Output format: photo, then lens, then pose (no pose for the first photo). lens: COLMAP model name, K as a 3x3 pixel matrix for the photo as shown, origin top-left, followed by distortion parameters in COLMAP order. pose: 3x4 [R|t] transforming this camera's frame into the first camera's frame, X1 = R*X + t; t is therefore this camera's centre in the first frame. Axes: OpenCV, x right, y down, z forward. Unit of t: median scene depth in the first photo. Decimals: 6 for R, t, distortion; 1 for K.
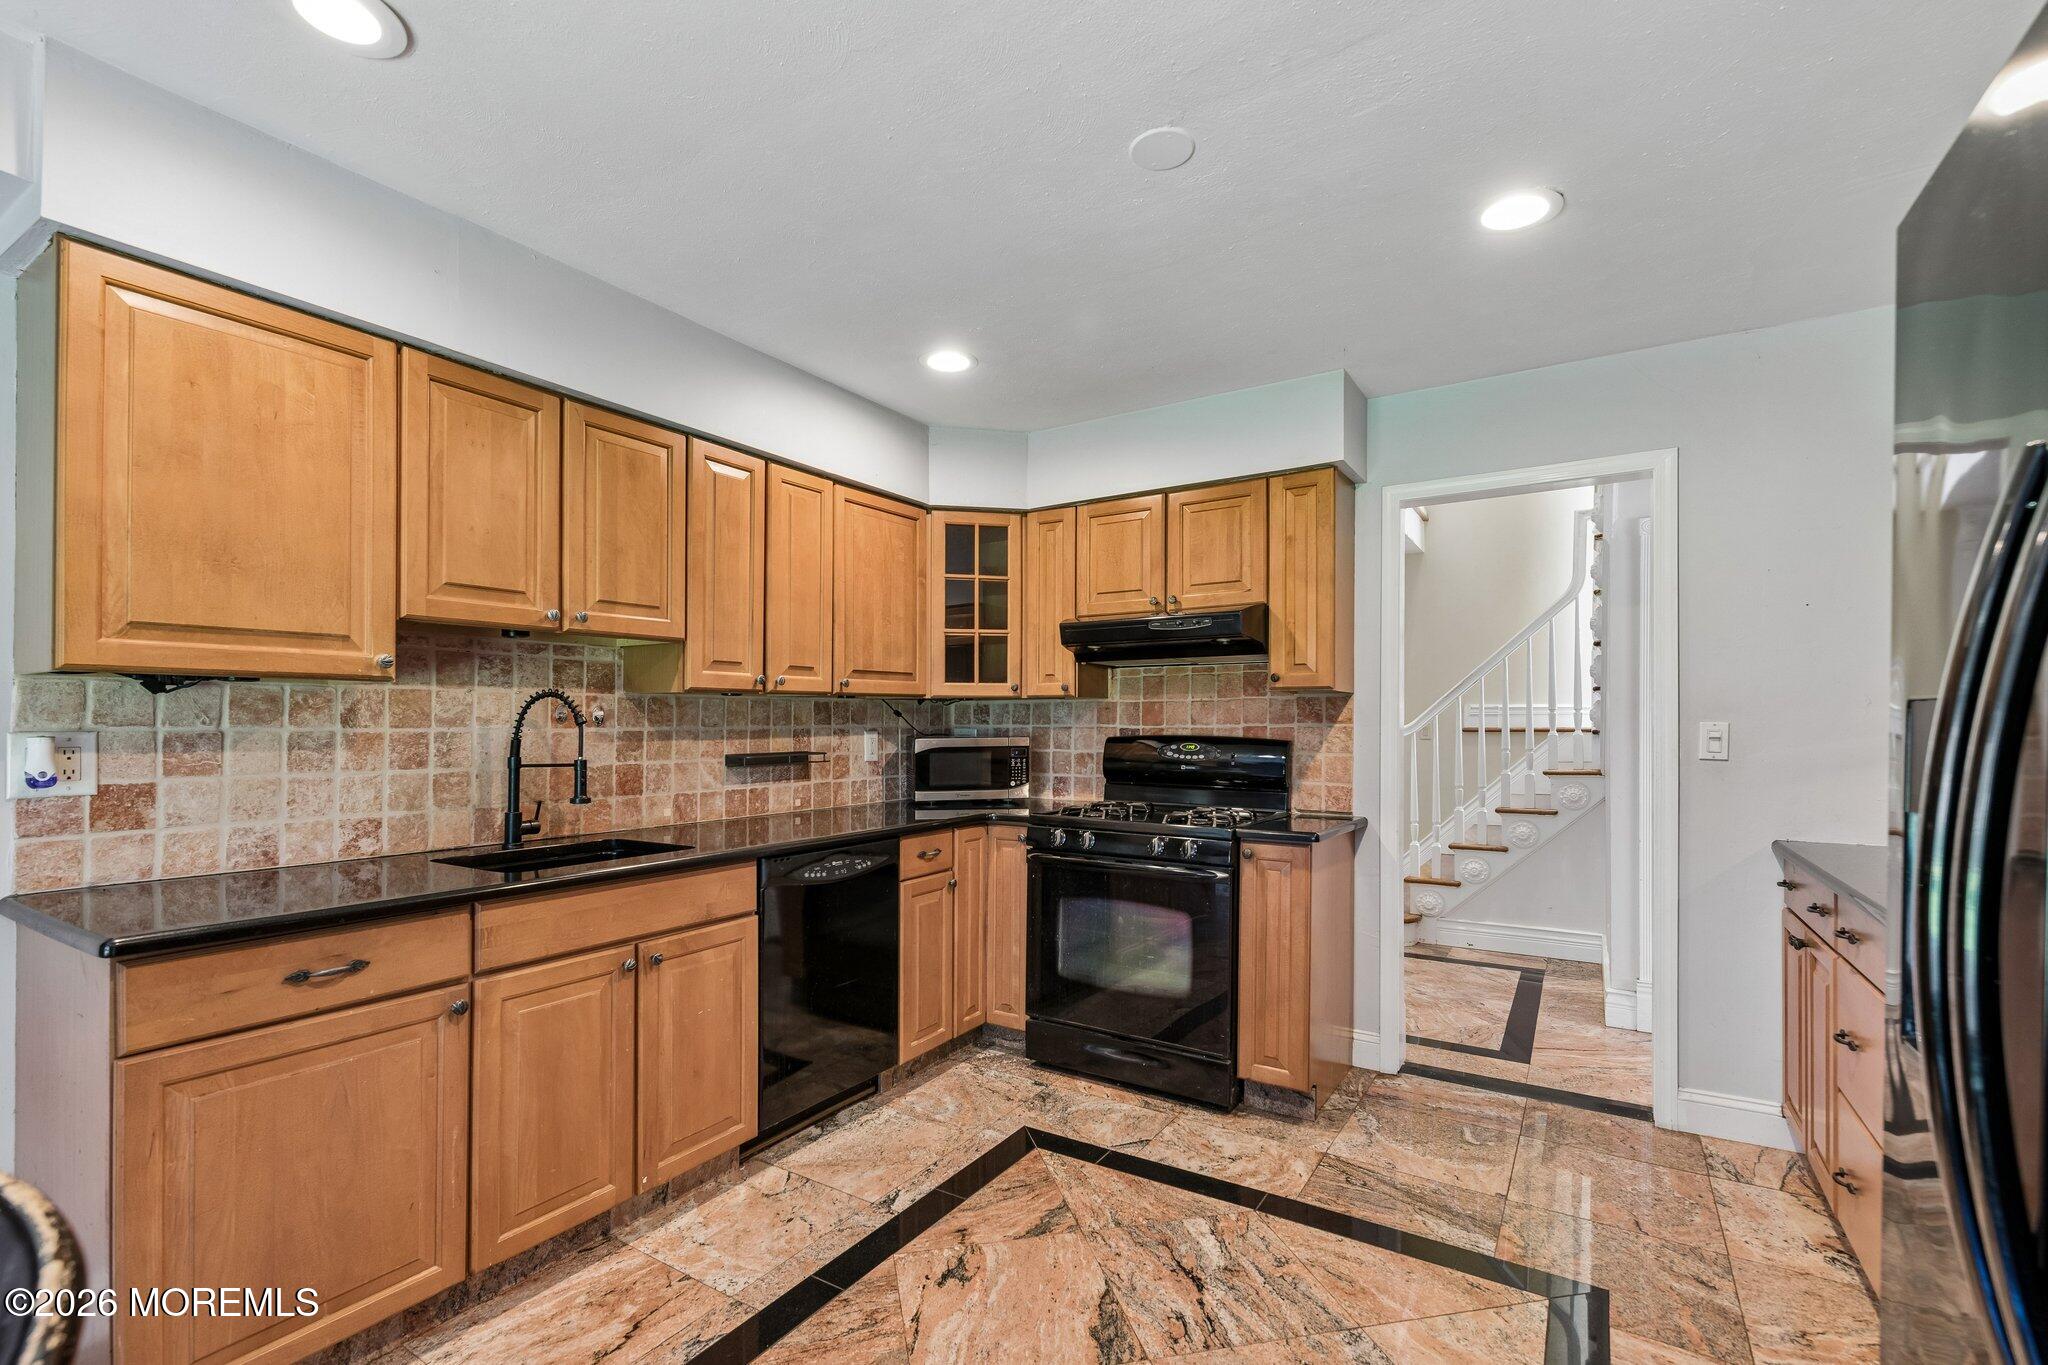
lens RADIAL K [[906.4, 0, 1021.5], [0, 906.4, 714.7], [0, 0, 1]] dist [0.000011, -0.000244]
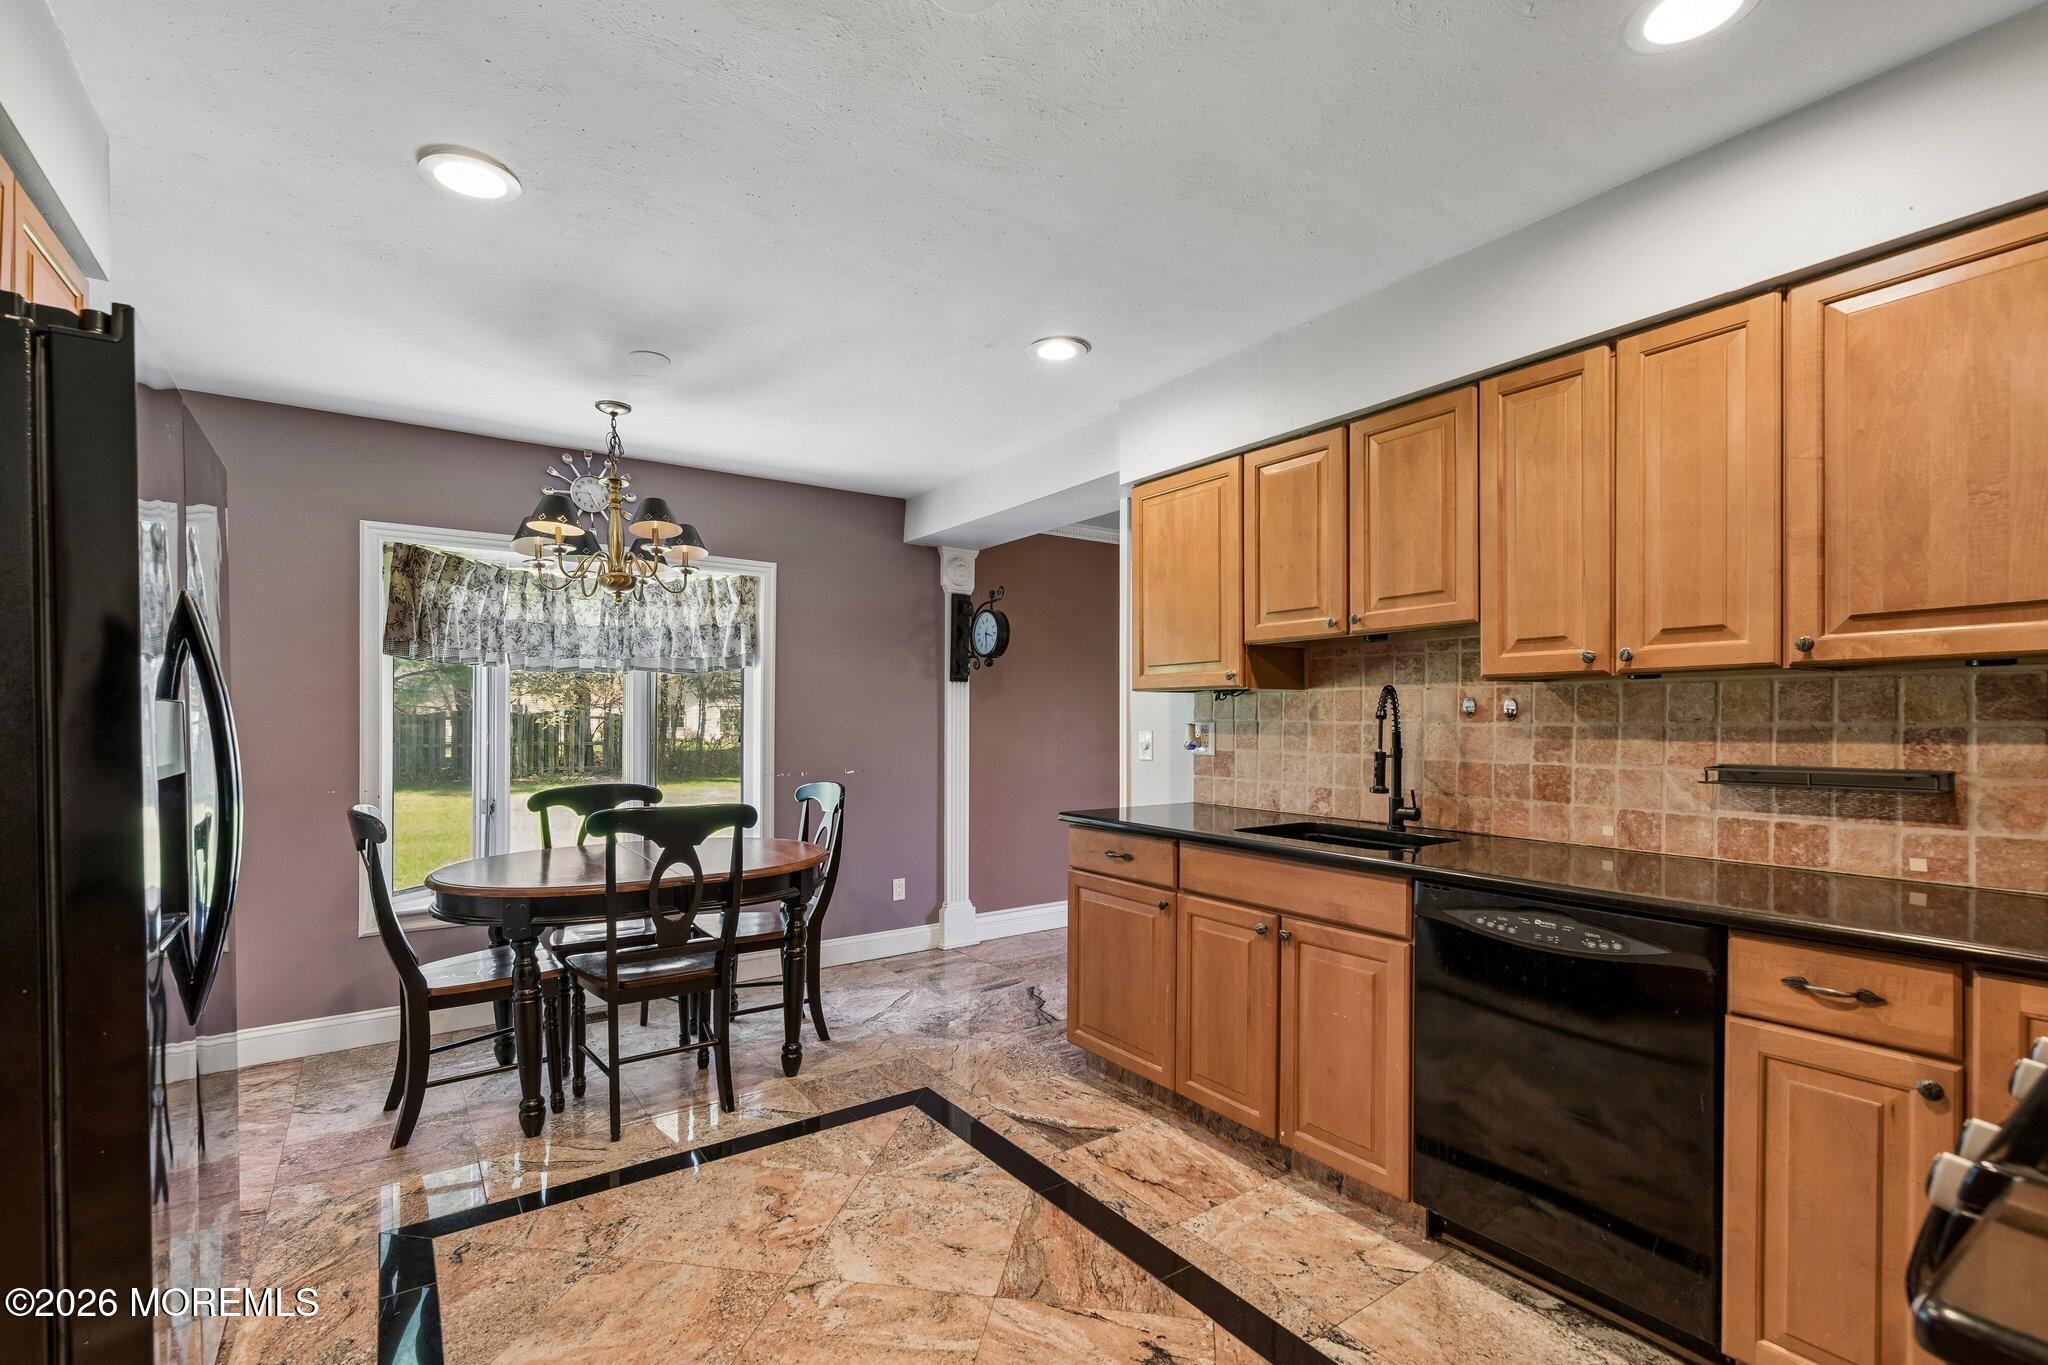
lens RADIAL K [[906.4, 0, 1021.5], [0, 906.4, 714.7], [0, 0, 1]] dist [0.000011, -0.000244]
pose [[-0.385187, -0.002454, -0.922835, 0.557040], [0.008081, 0.999949, -0.006032, 0.008162], [0.922803, -0.009781, -0.385148, 0.878158]]
